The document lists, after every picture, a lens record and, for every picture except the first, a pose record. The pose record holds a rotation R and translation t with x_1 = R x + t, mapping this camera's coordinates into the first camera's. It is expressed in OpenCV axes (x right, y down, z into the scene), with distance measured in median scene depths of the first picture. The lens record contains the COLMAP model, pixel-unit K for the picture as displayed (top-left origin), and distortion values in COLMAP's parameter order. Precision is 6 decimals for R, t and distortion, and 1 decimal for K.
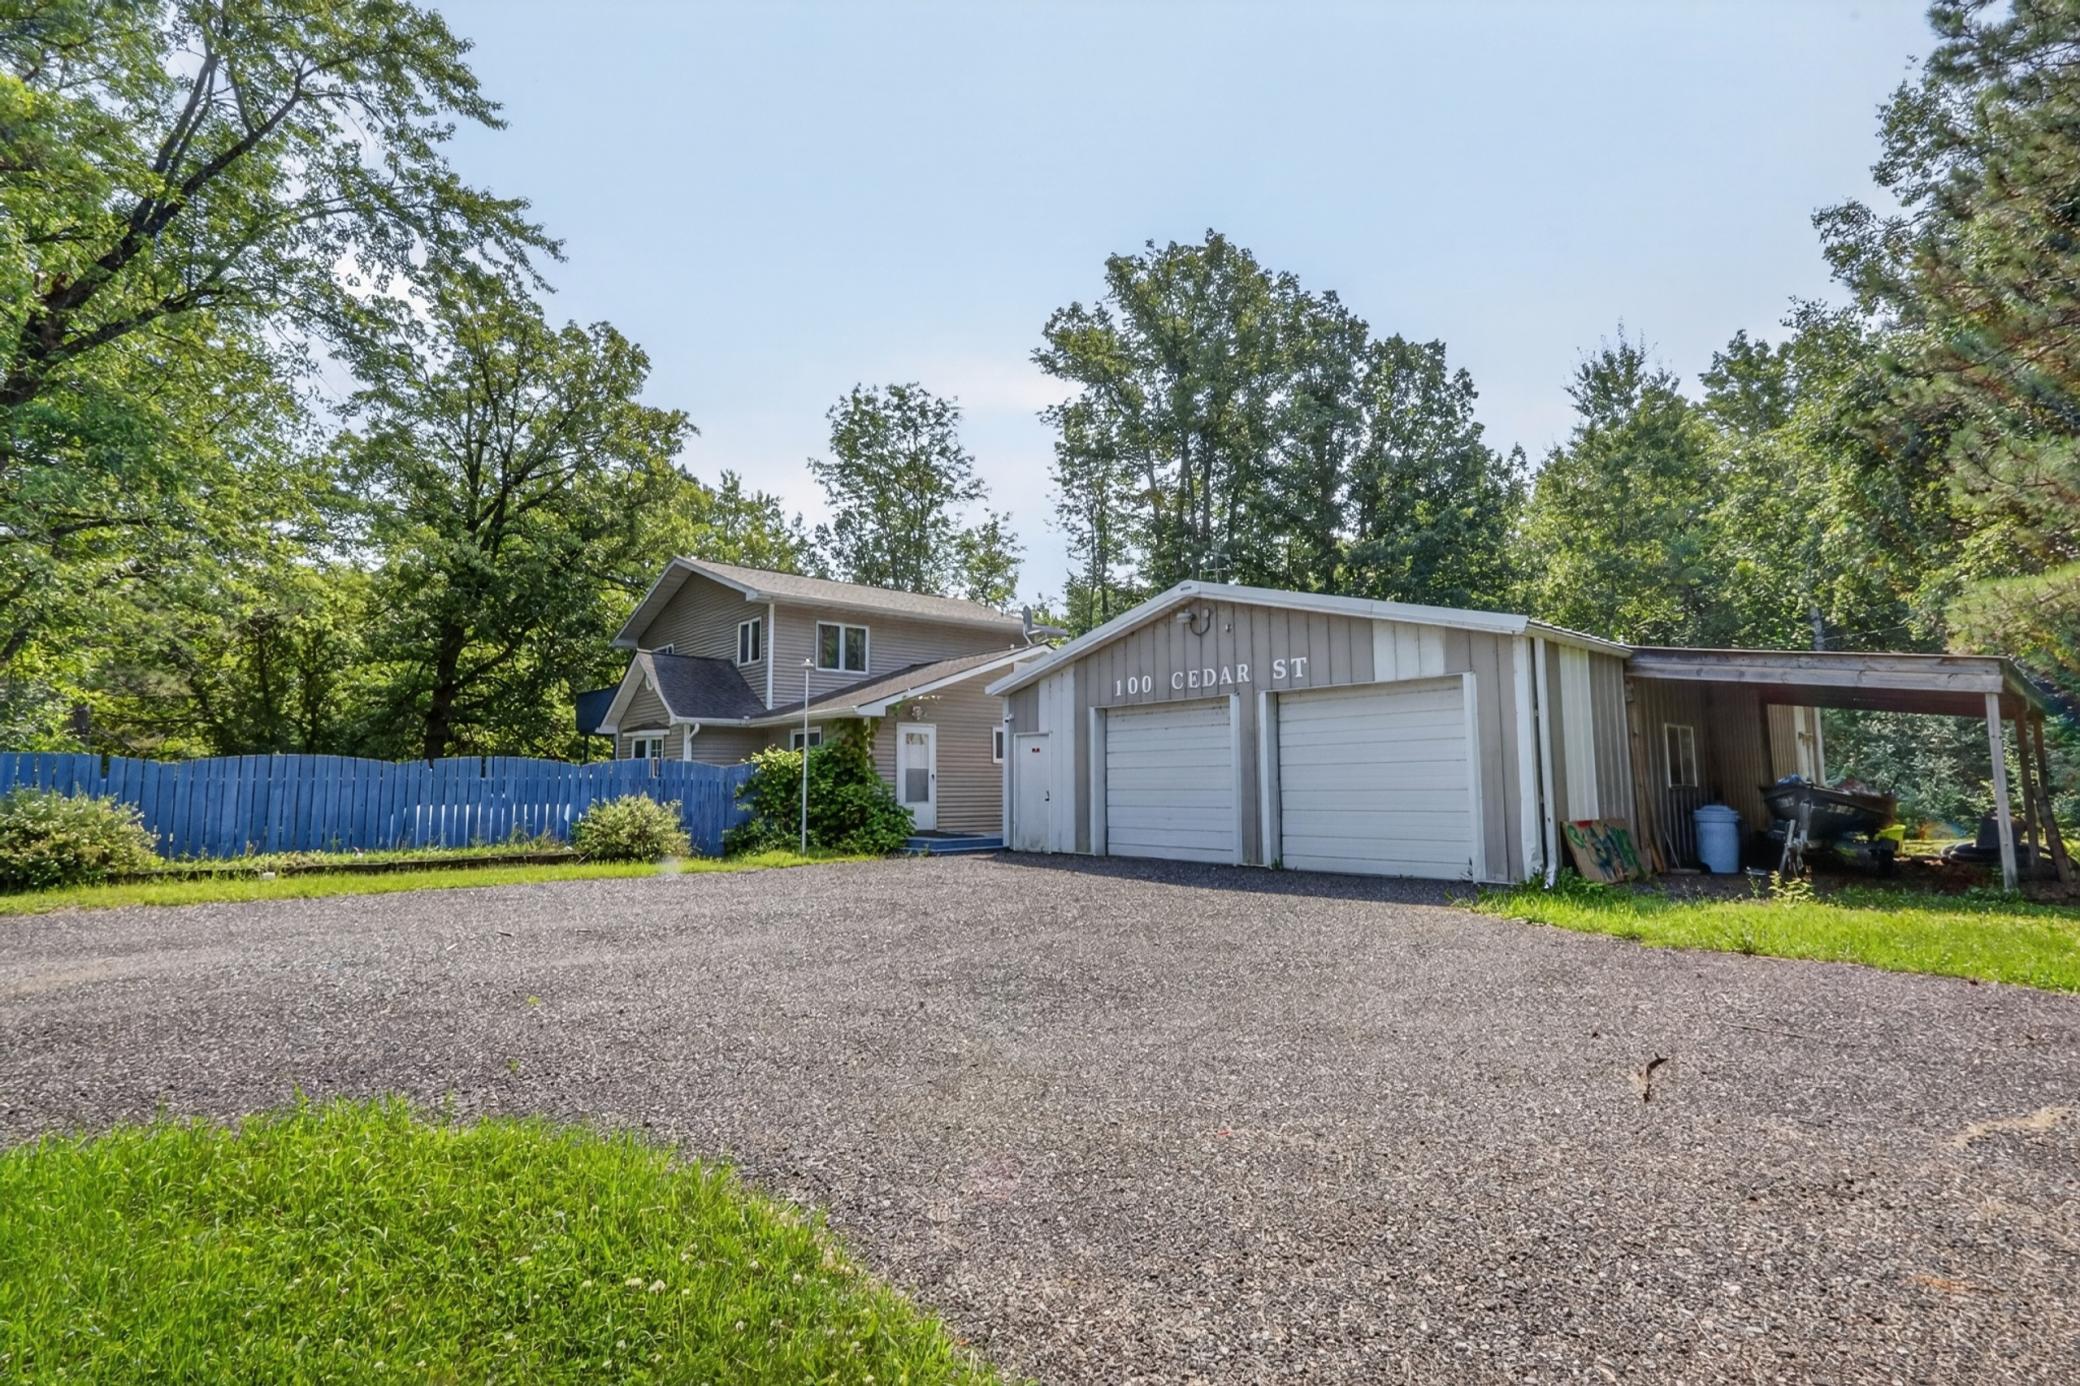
lens RADIAL K [[958.1, 0, 1040.0], [0, 958.1, 693.0], [0, 0, 1]] dist [-0.003928, -0.000908]
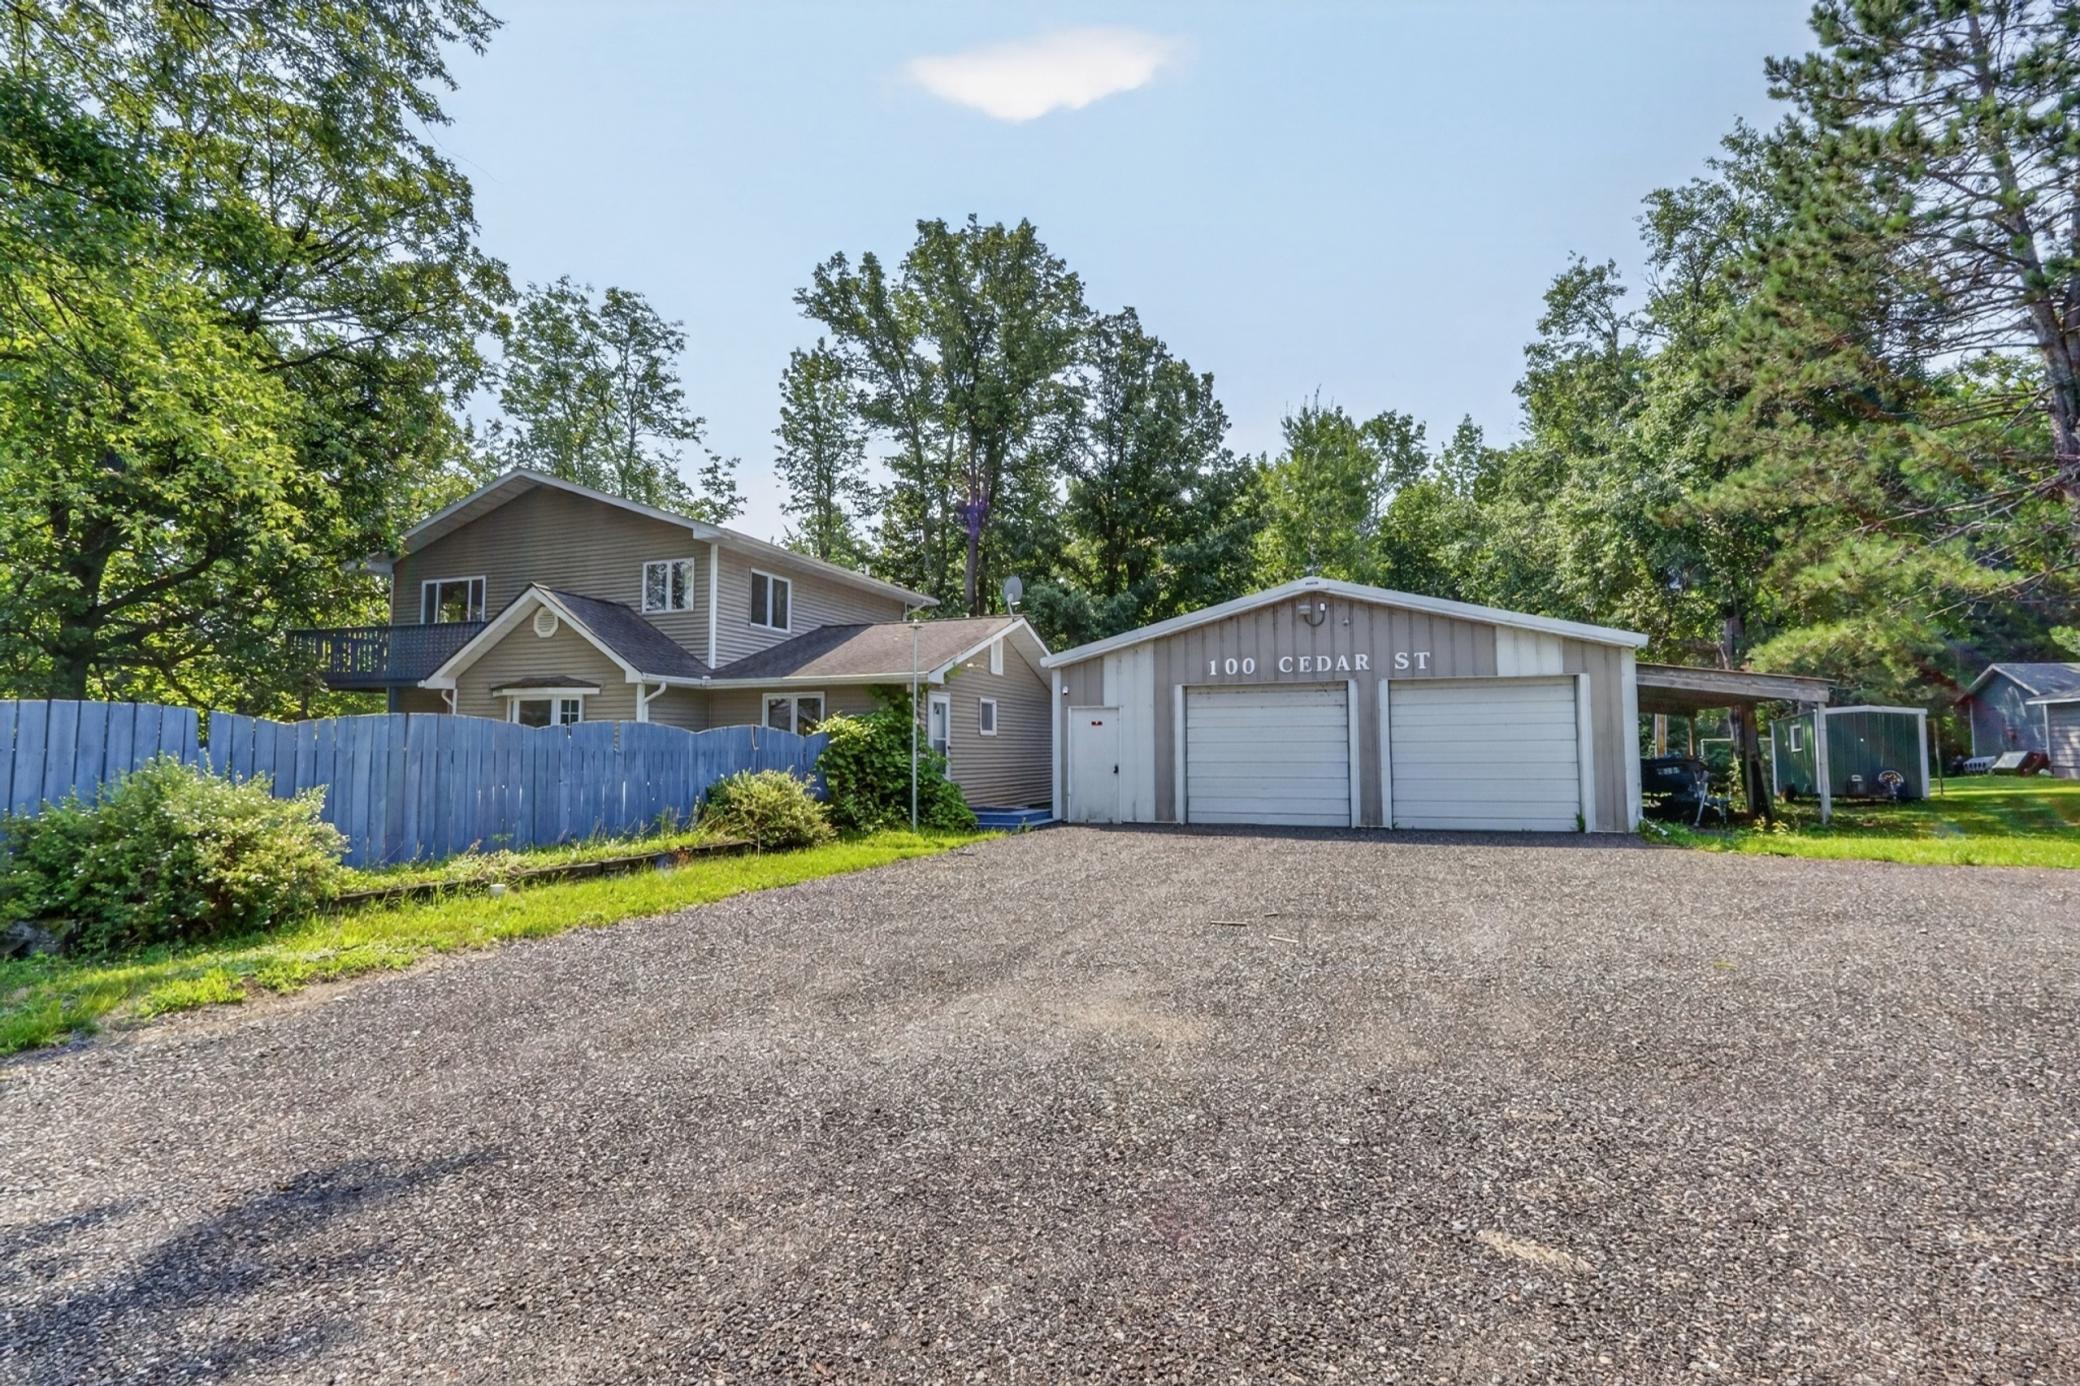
lens RADIAL K [[958.1, 0, 1040.0], [0, 958.1, 693.0], [0, 0, 1]] dist [-0.003928, -0.000908]
pose [[0.869190, 0.032687, 0.493397, -0.610138], [-0.047303, 0.998733, 0.017167, 0.013870], [-0.492210, -0.038260, 0.869635, 0.156369]]
